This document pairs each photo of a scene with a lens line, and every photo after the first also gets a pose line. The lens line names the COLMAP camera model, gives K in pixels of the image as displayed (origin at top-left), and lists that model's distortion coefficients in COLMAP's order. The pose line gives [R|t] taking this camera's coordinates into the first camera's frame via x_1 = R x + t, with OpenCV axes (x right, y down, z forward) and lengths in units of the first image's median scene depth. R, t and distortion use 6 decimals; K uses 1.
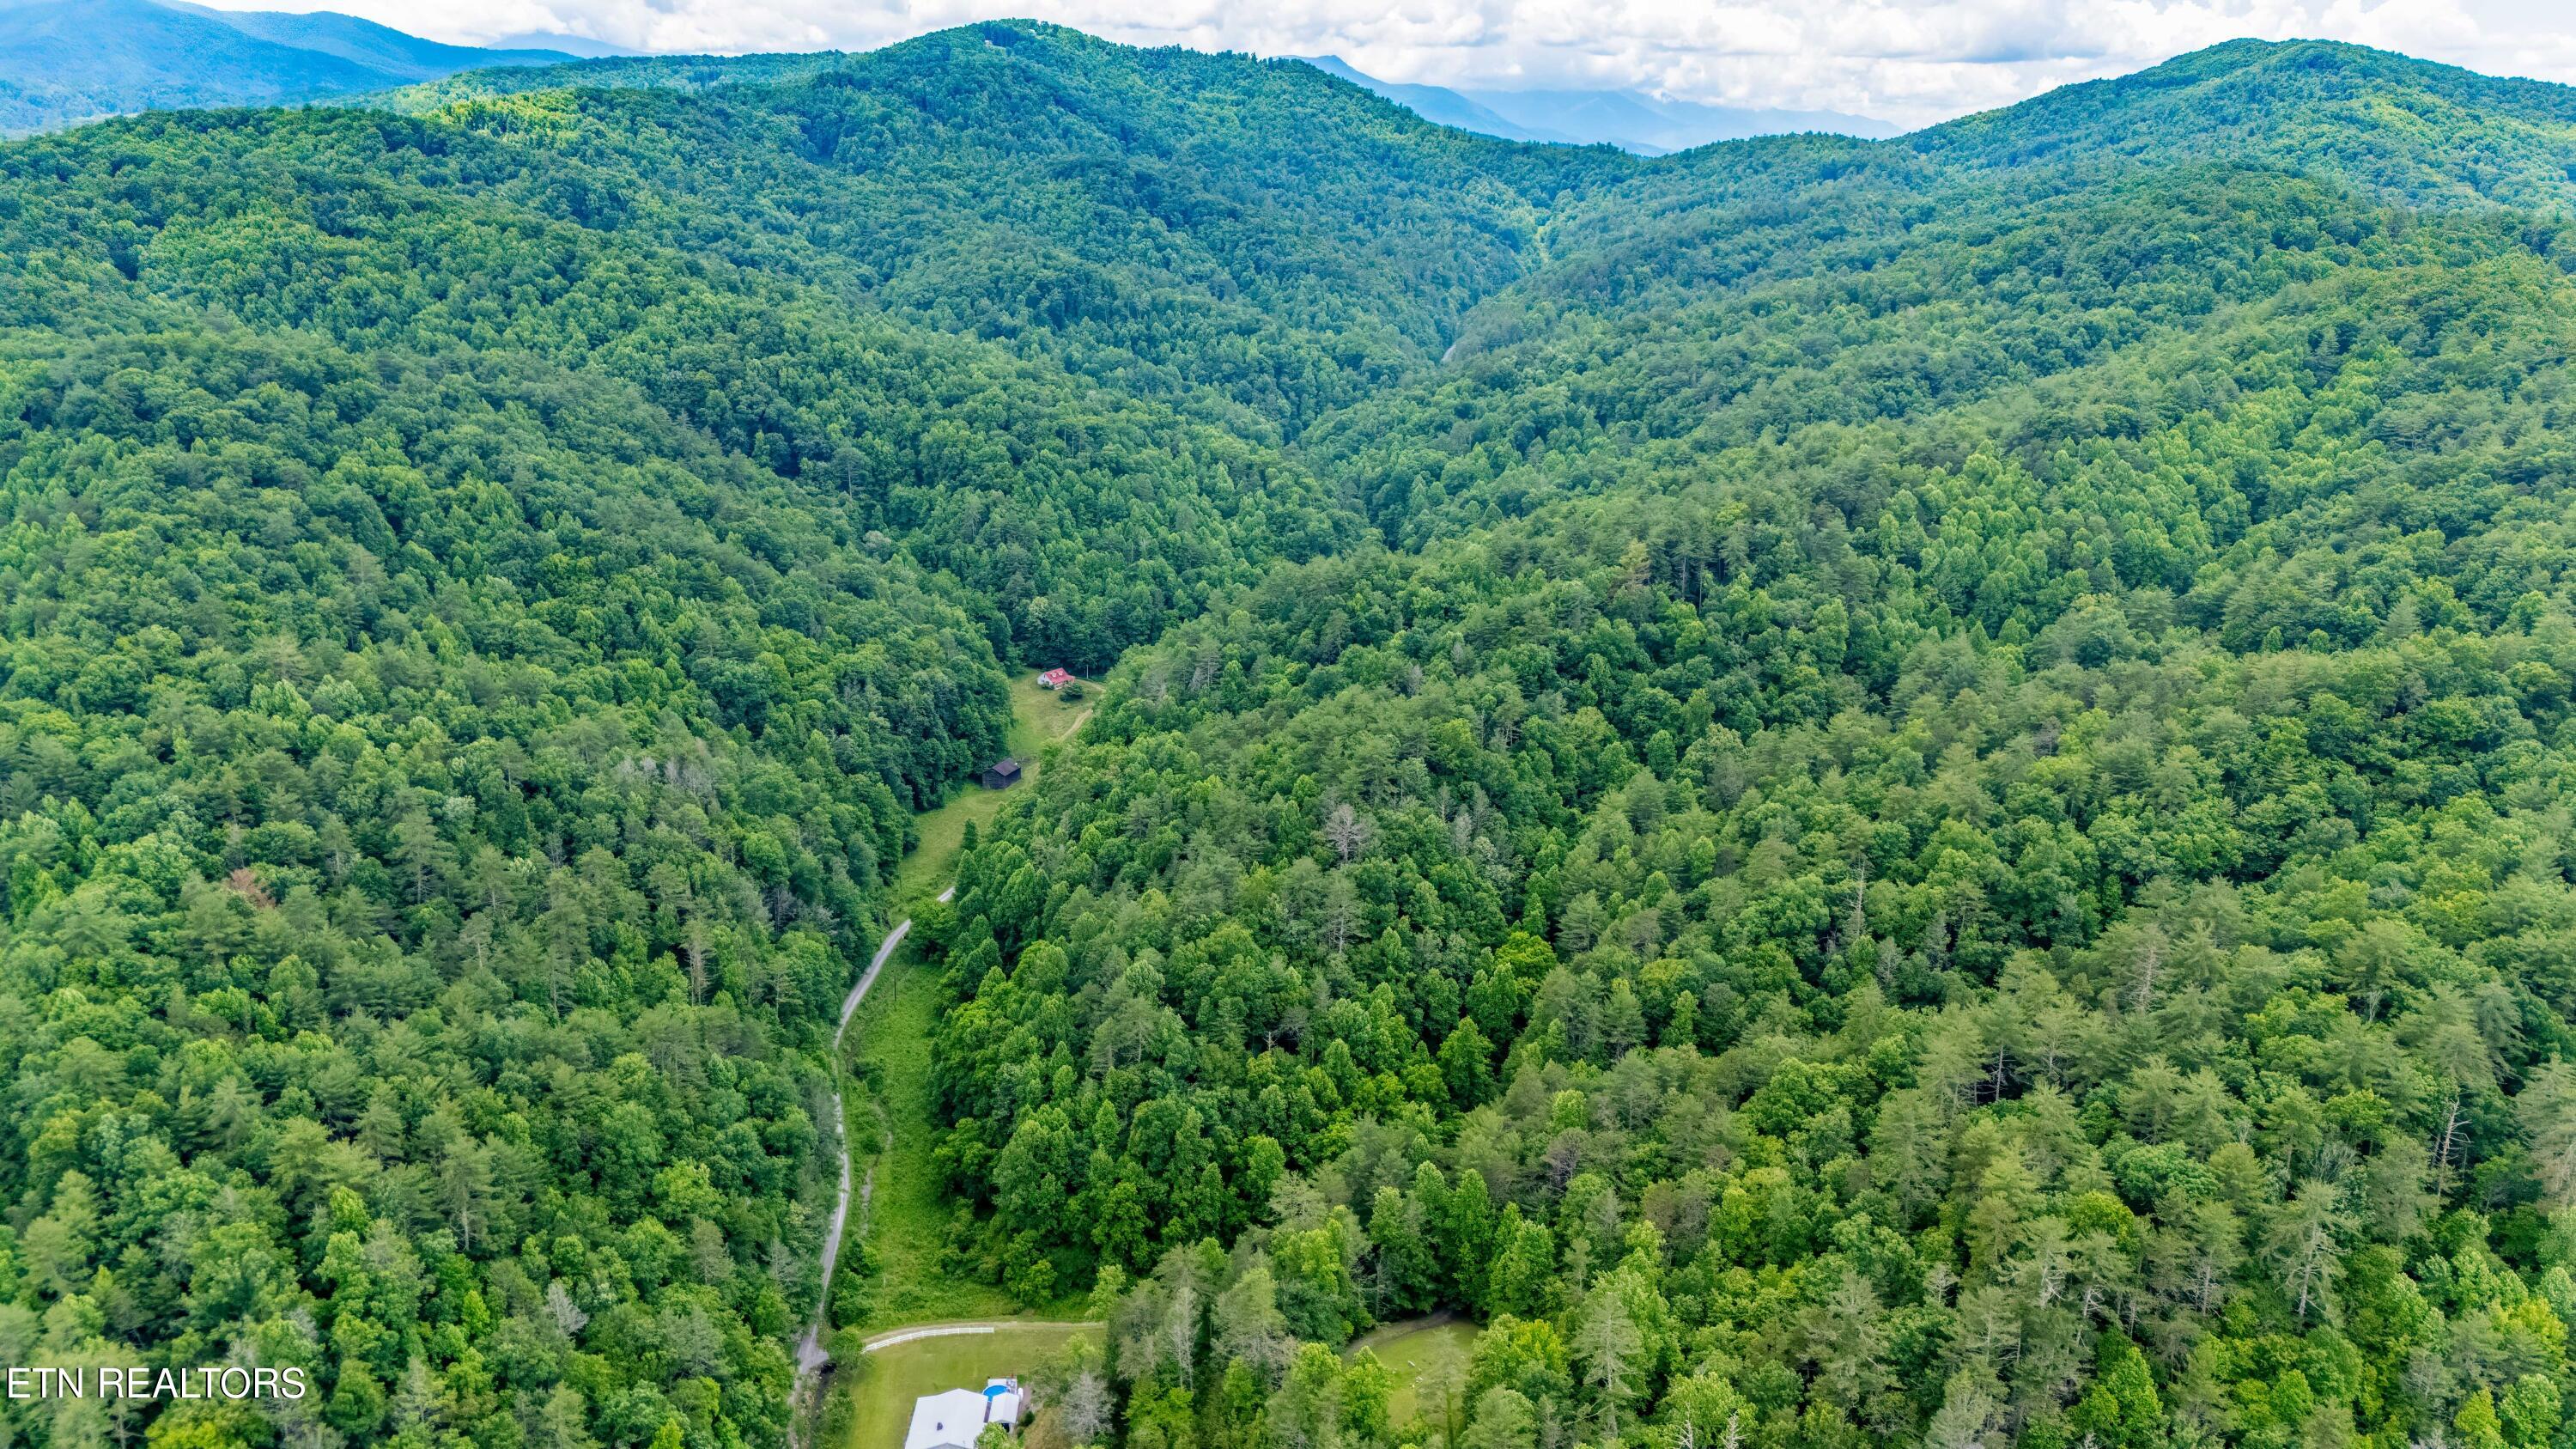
lens RADIAL K [[1909.9, 0, 1283.6], [0, 1909.9, 725.6], [0, 0, 1]] dist [0.063699, -0.058289]
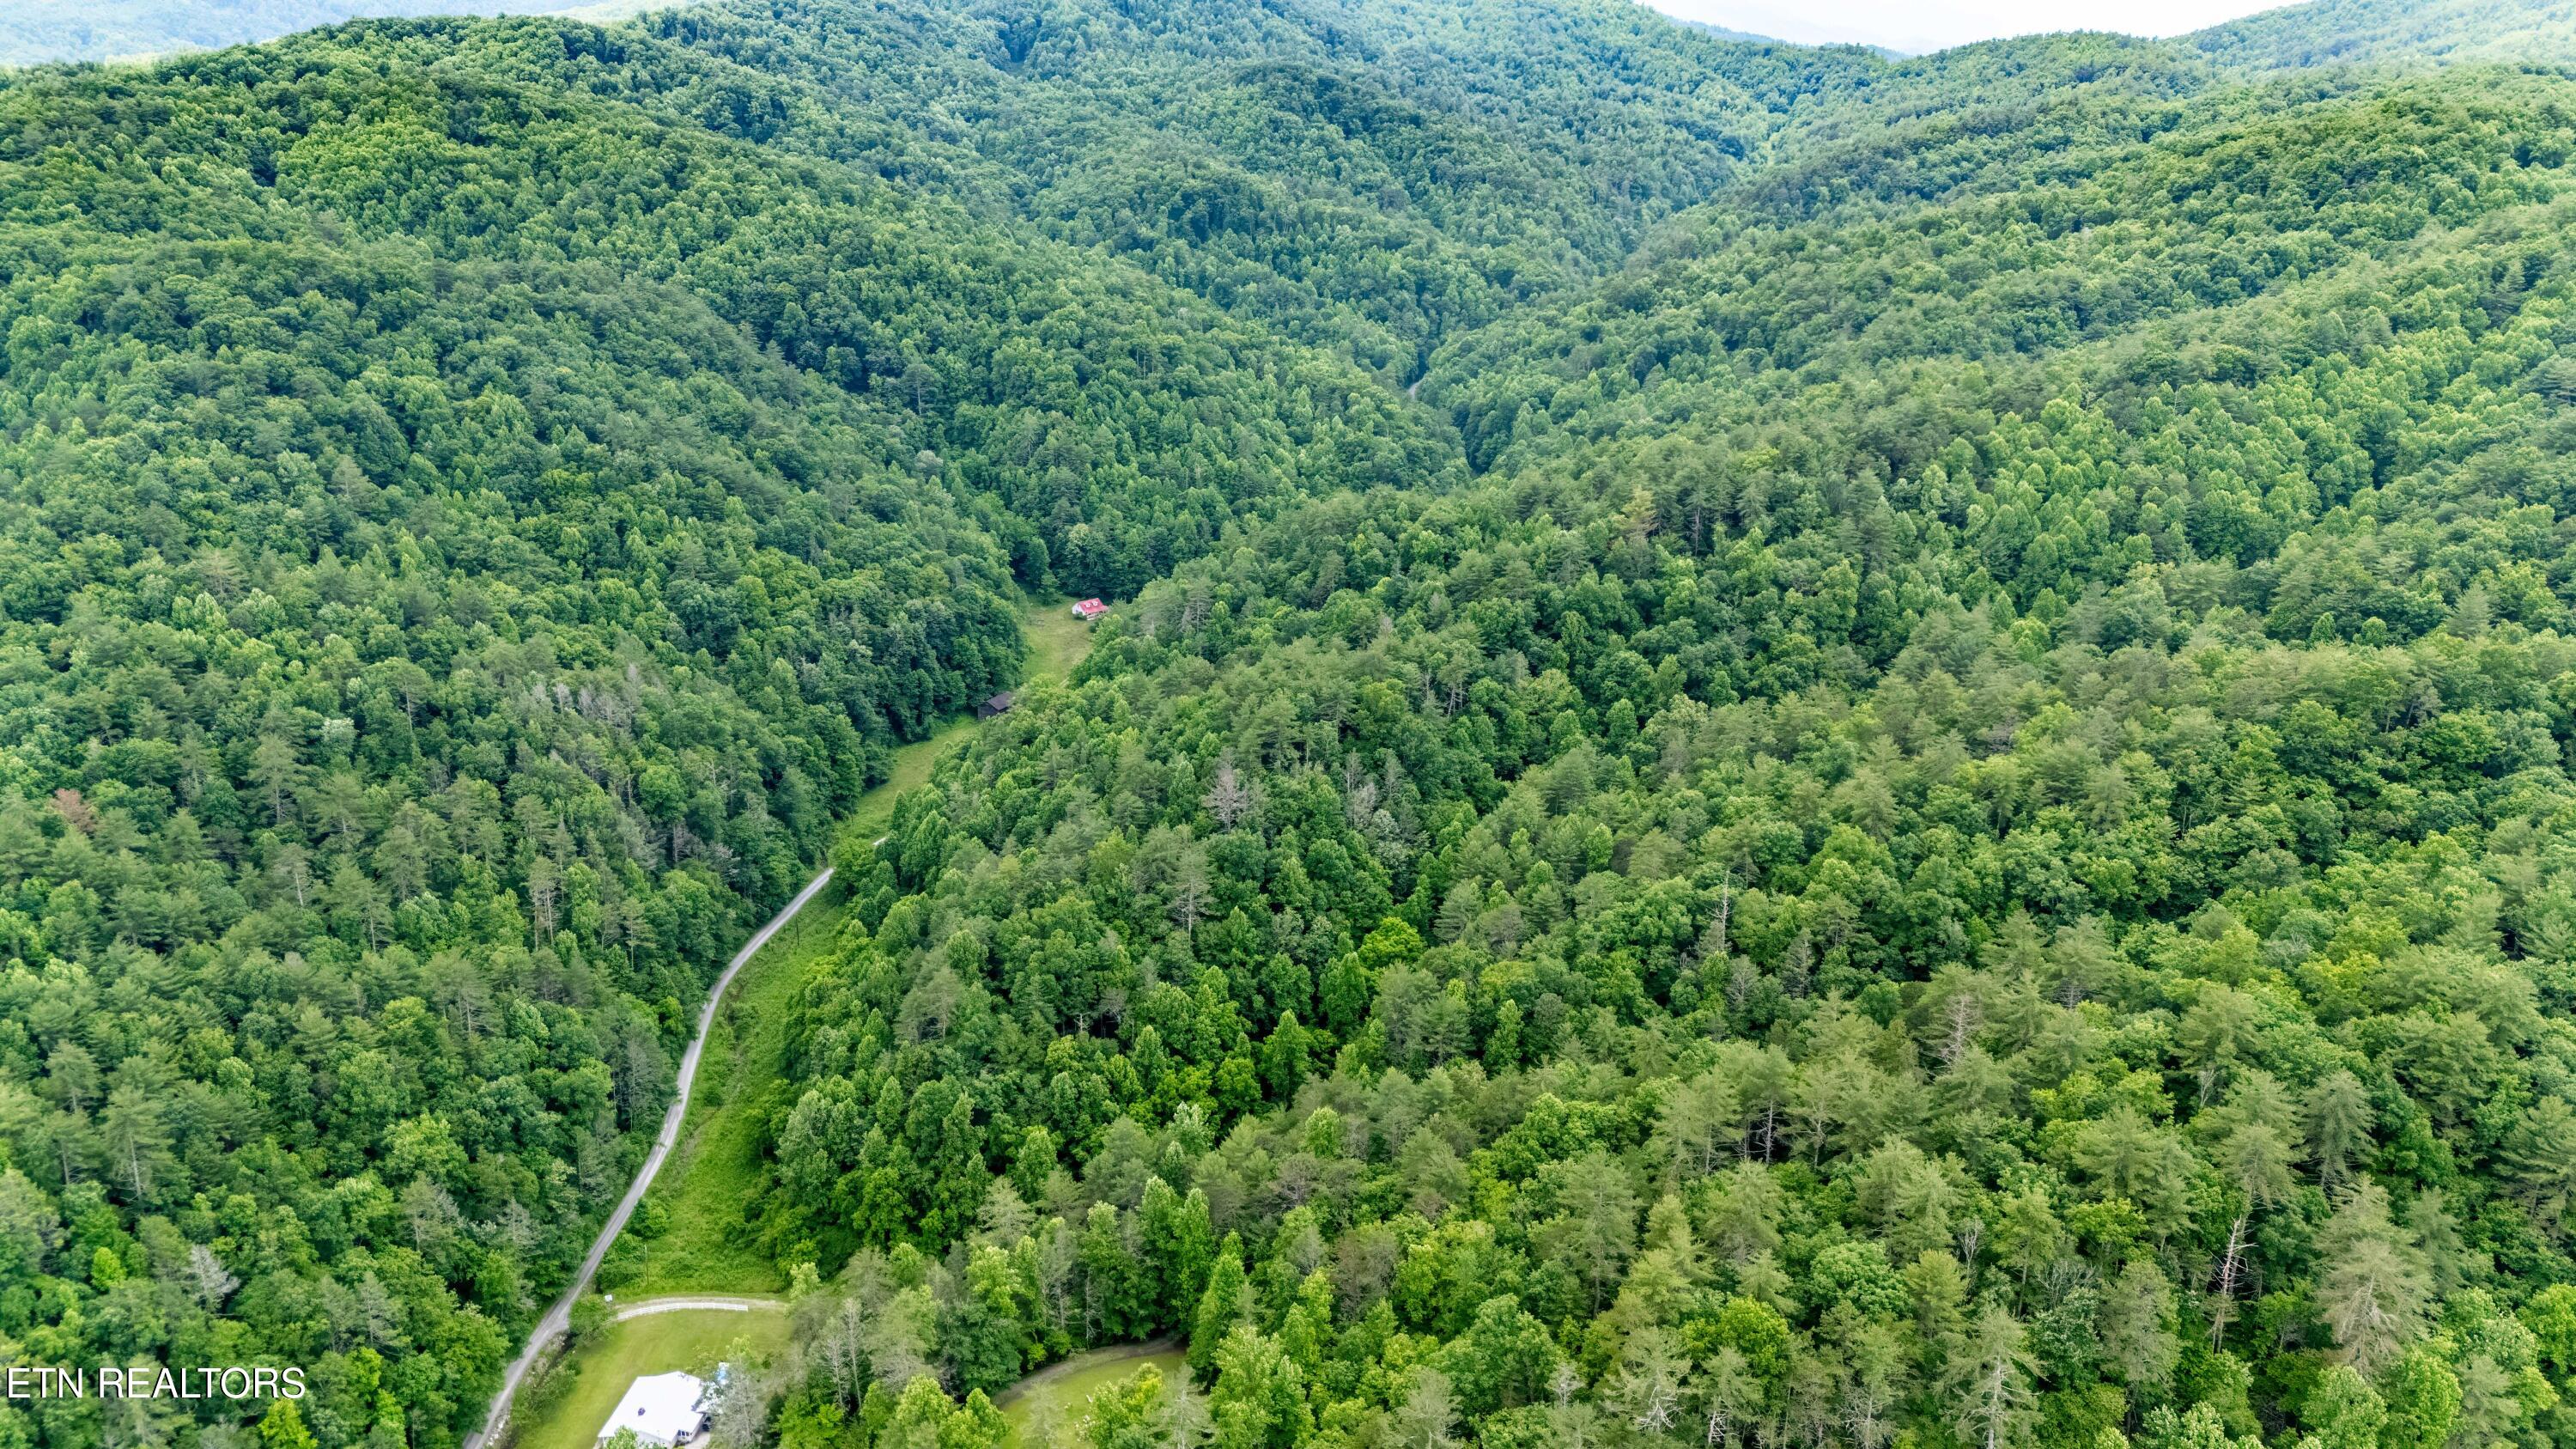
lens RADIAL K [[1909.9, 0, 1284.9], [0, 1909.9, 722.2], [0, 0, 1]] dist [0.063699, -0.058289]
pose [[0.989634, 0.044915, -0.136407, 0.140800], [-0.038873, 0.998155, 0.046639, -0.019867], [0.138250, -0.040853, 0.989554, 0.059854]]
